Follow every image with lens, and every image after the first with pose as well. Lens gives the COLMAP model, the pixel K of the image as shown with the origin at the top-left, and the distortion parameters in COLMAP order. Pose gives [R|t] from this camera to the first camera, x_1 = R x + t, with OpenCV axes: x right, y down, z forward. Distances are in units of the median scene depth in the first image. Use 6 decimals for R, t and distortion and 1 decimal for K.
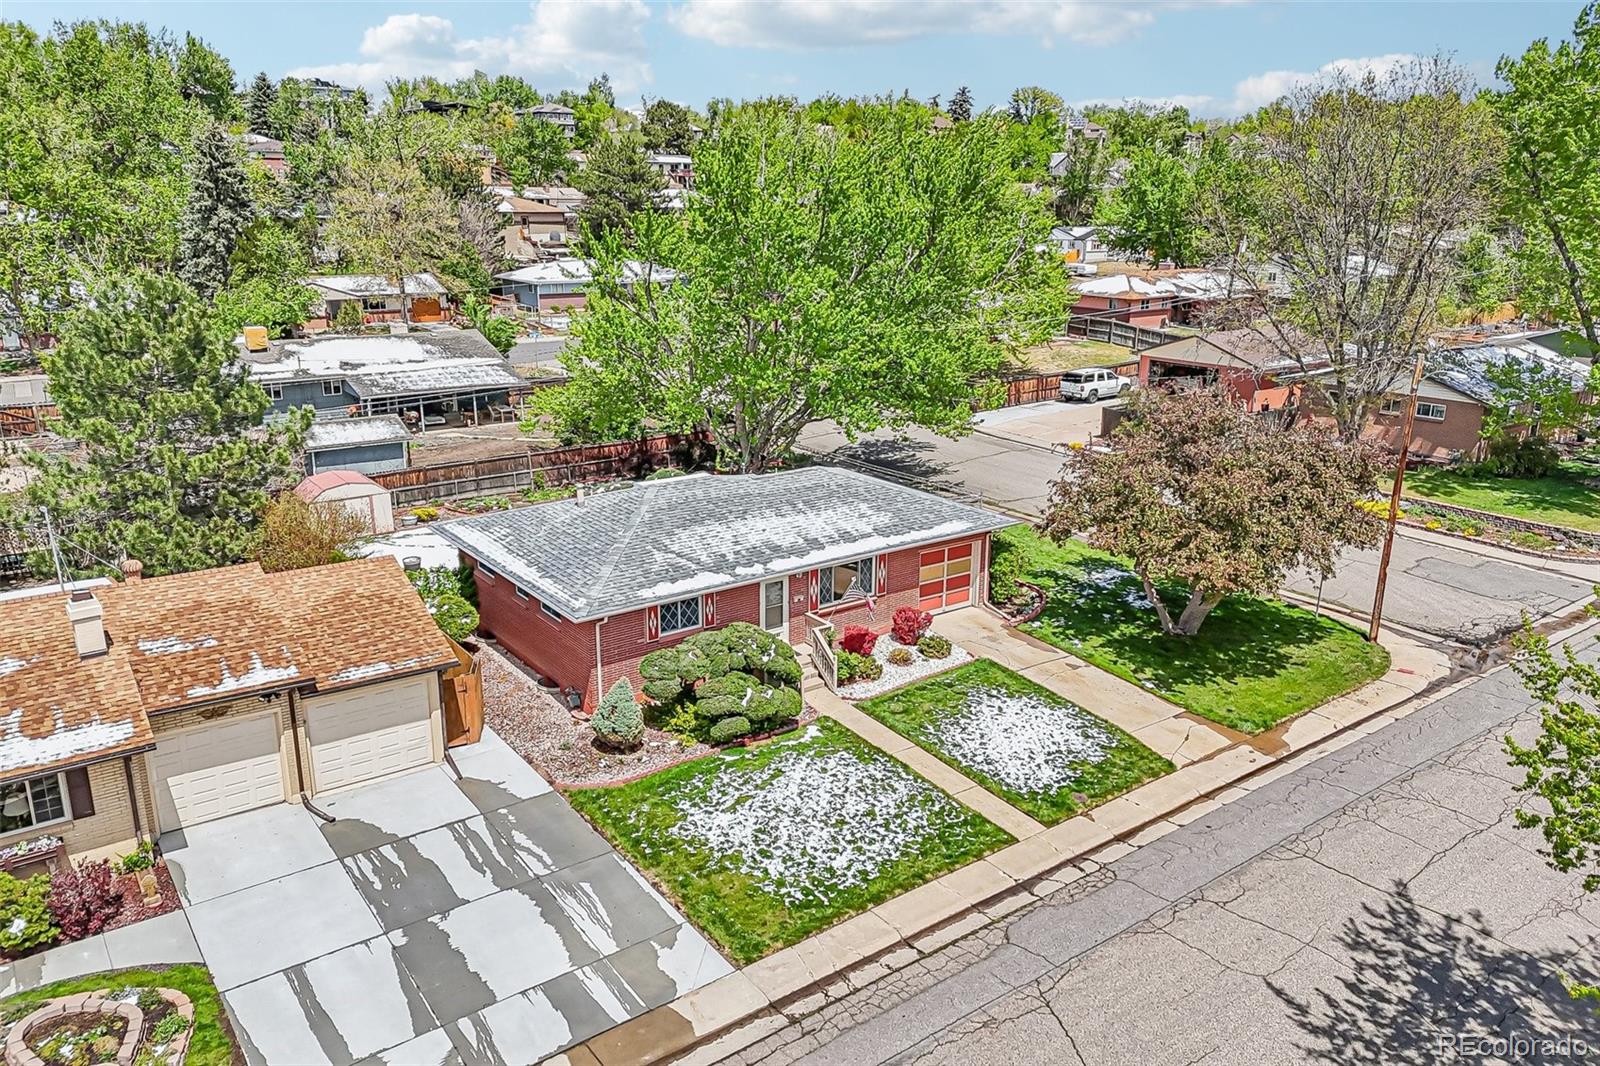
lens RADIAL K [[1144.0, 0, 807.6], [0, 1144.0, 526.4], [0, 0, 1]] dist [0.119156, -0.154811]
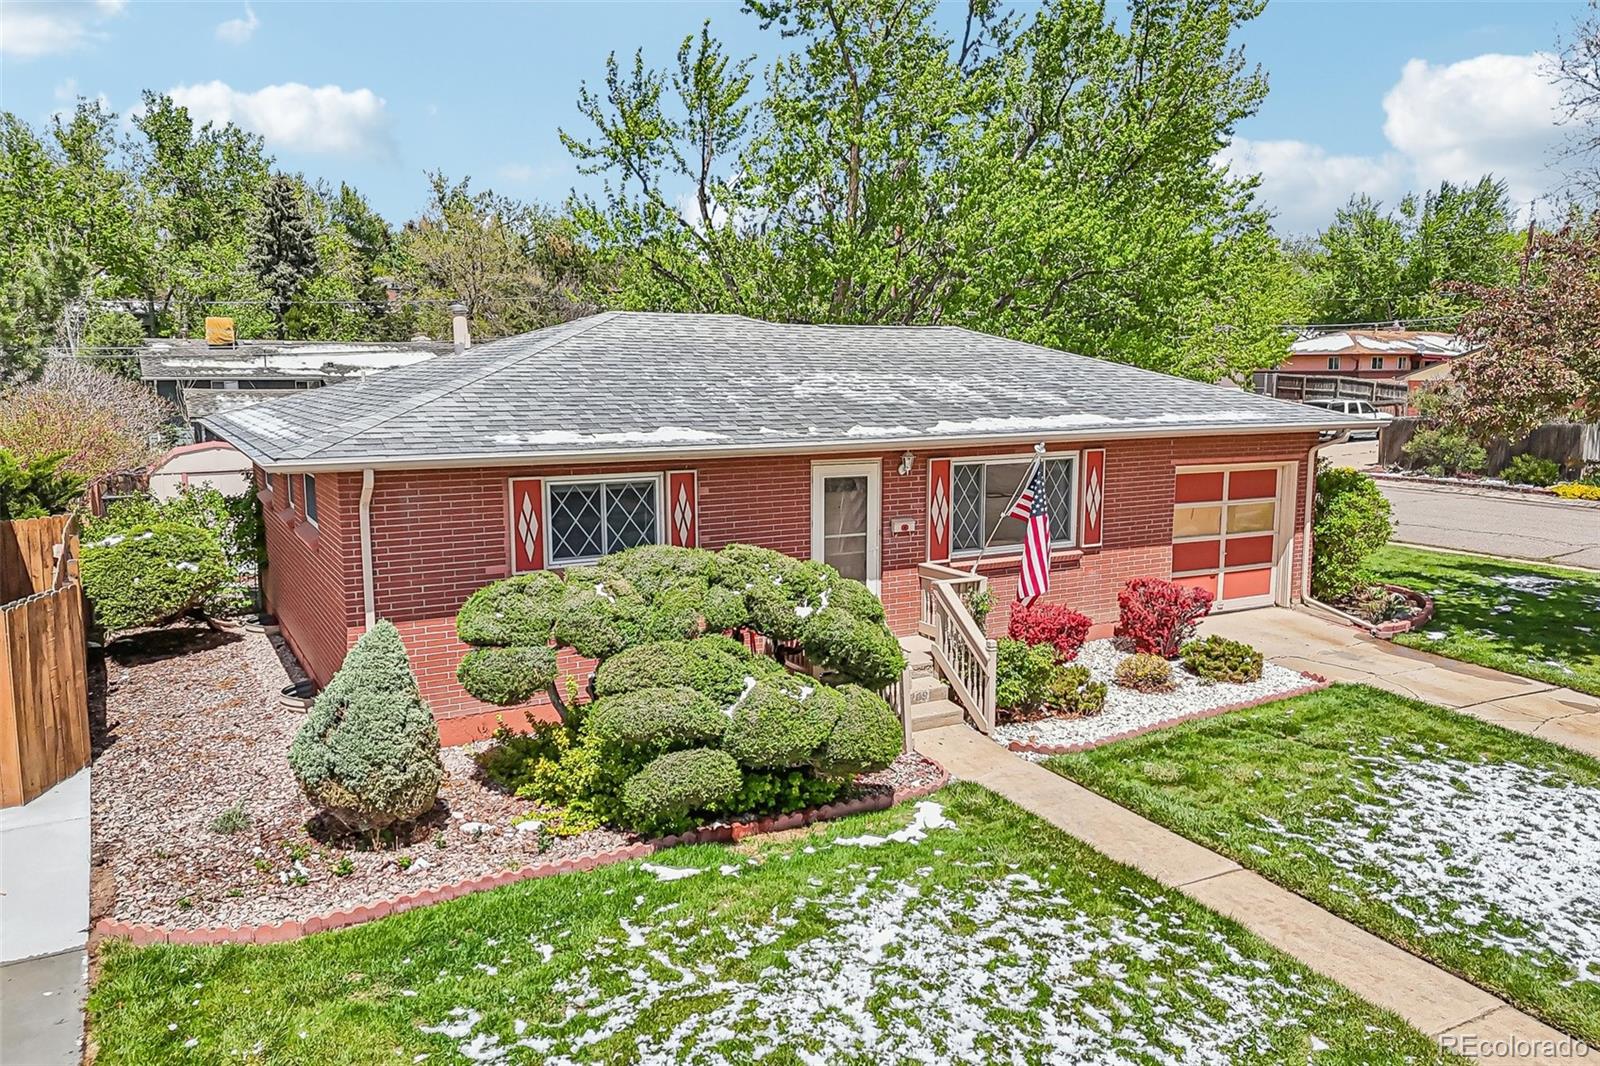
lens RADIAL K [[1166.3, 0, 804.3], [0, 1166.3, 532.8], [0, 0, 1]] dist [0.072347, -0.076290]
pose [[0.992719, 0.007370, -0.120224, 0.008268], [-0.023917, 0.990312, -0.136784, 0.138380], [0.118051, 0.138664, 0.983278, 0.610315]]
